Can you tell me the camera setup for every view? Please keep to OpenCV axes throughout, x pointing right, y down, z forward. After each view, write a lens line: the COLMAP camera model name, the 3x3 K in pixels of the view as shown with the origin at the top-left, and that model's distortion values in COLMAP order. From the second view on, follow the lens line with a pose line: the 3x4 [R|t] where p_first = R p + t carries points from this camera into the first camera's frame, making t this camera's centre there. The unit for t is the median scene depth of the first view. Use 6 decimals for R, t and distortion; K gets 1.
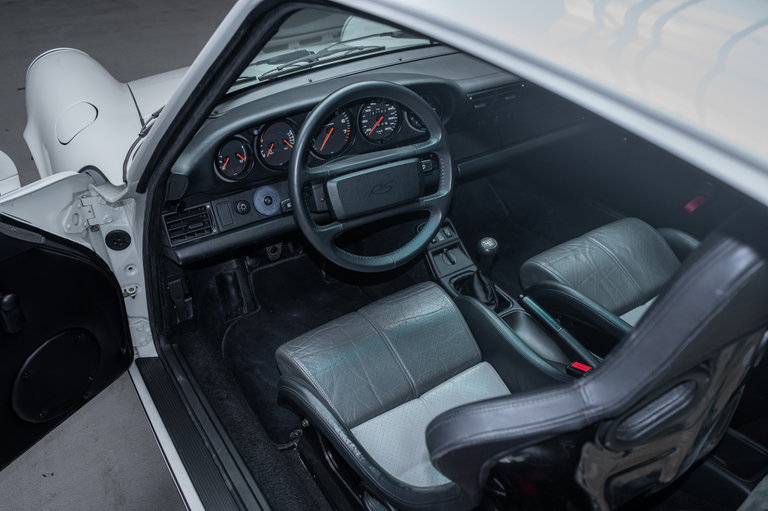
lens RADIAL K [[610.1, 0, 377.3], [0, 610.1, 255.2], [0, 0, 1]] dist [0.009041, -0.013050]
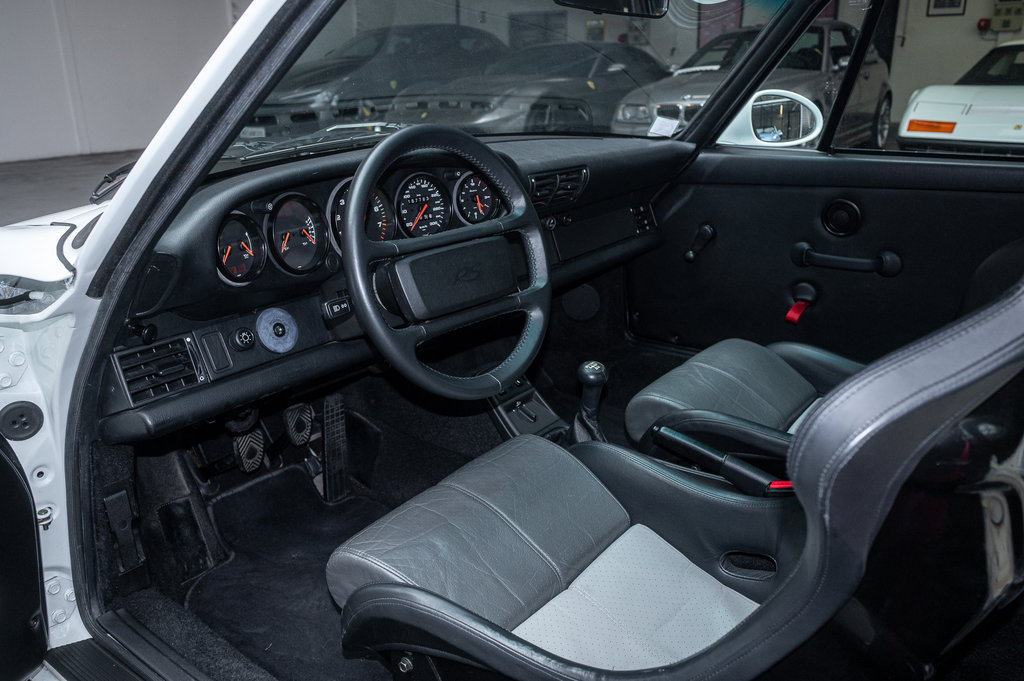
lens RADIAL K [[813.5, 0, 508.8], [0, 813.5, 343.1], [0, 0, 1]] dist [0.009041, -0.013050]
pose [[0.946038, -0.112135, 0.304034, -0.205718], [0.185400, 0.956791, -0.224005, 0.155015], [-0.265778, 0.268286, 0.925951, 0.144415]]
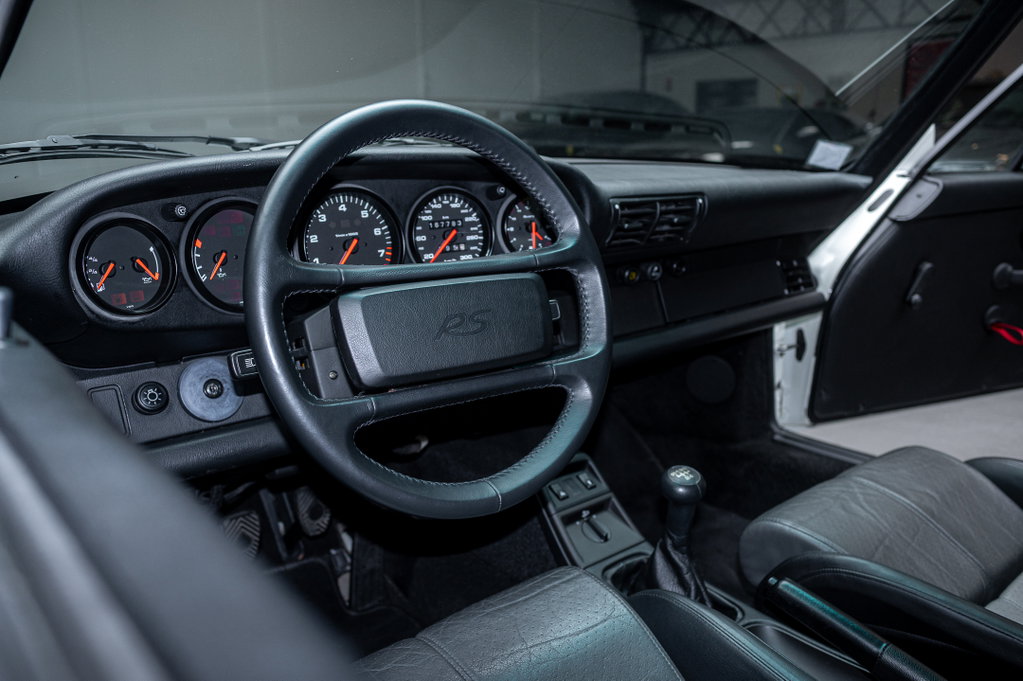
lens RADIAL K [[812.7, 0, 502.7], [0, 812.7, 341.3], [0, 0, 1]] dist [0.009041, -0.013050]
pose [[0.995207, -0.029463, 0.093242, -0.018012], [0.058980, 0.941415, -0.332053, 0.089774], [-0.077996, 0.335961, 0.938641, 0.386031]]
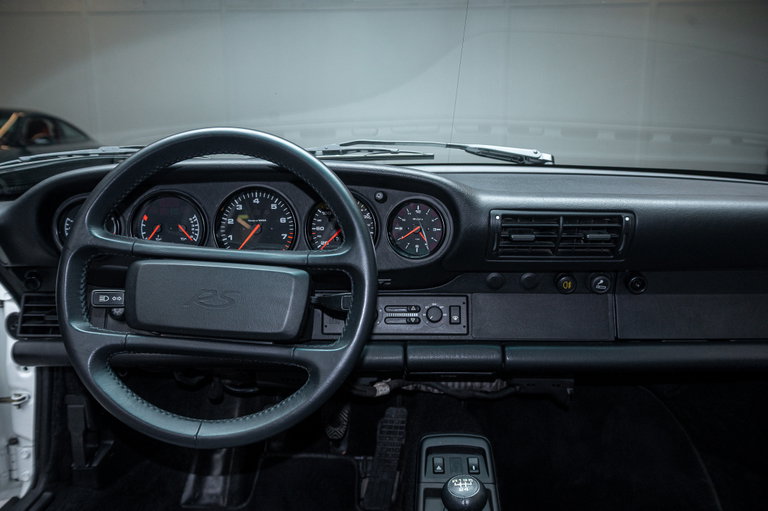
lens RADIAL K [[610.1, 0, 386.0], [0, 610.1, 254.6], [0, 0, 1]] dist [0.009041, -0.013050]
pose [[0.827589, 0.109042, -0.550642, 0.396663], [-0.313072, 0.903875, -0.291541, -0.026760], [0.465921, 0.413667, 0.782175, 0.533484]]
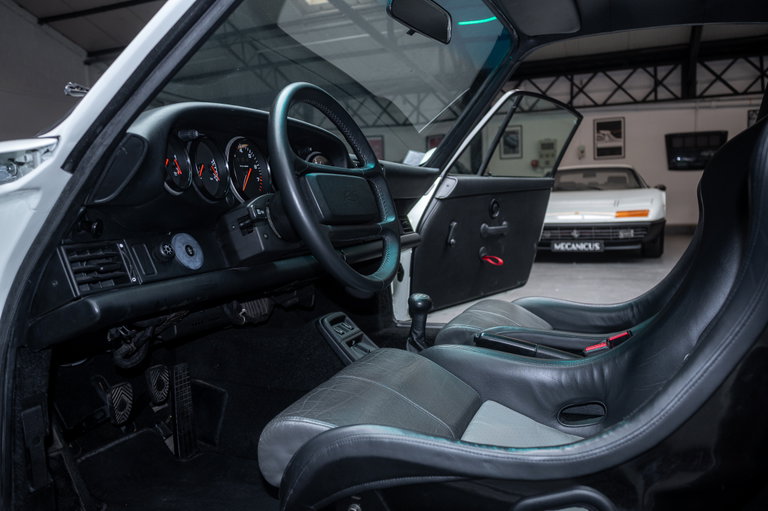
lens RADIAL K [[610.1, 0, 379.5], [0, 610.1, 254.8], [0, 0, 1]] dist [0.009041, -0.013050]
pose [[0.824004, -0.069932, 0.562251, -0.393761], [0.334907, 0.860550, -0.383786, 0.268217], [-0.457006, 0.504543, 0.732518, 0.343764]]
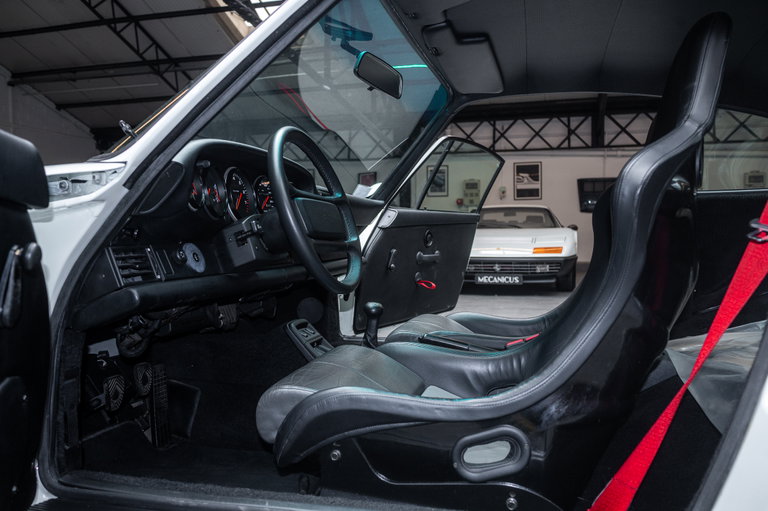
lens RADIAL K [[610.1, 0, 380.5], [0, 610.1, 255.6], [0, 0, 1]] dist [0.009041, -0.013050]
pose [[0.749778, -0.021106, 0.661352, -0.556800], [0.366157, 0.845748, -0.388124, 0.351440], [-0.551145, 0.533166, 0.641851, 0.255097]]
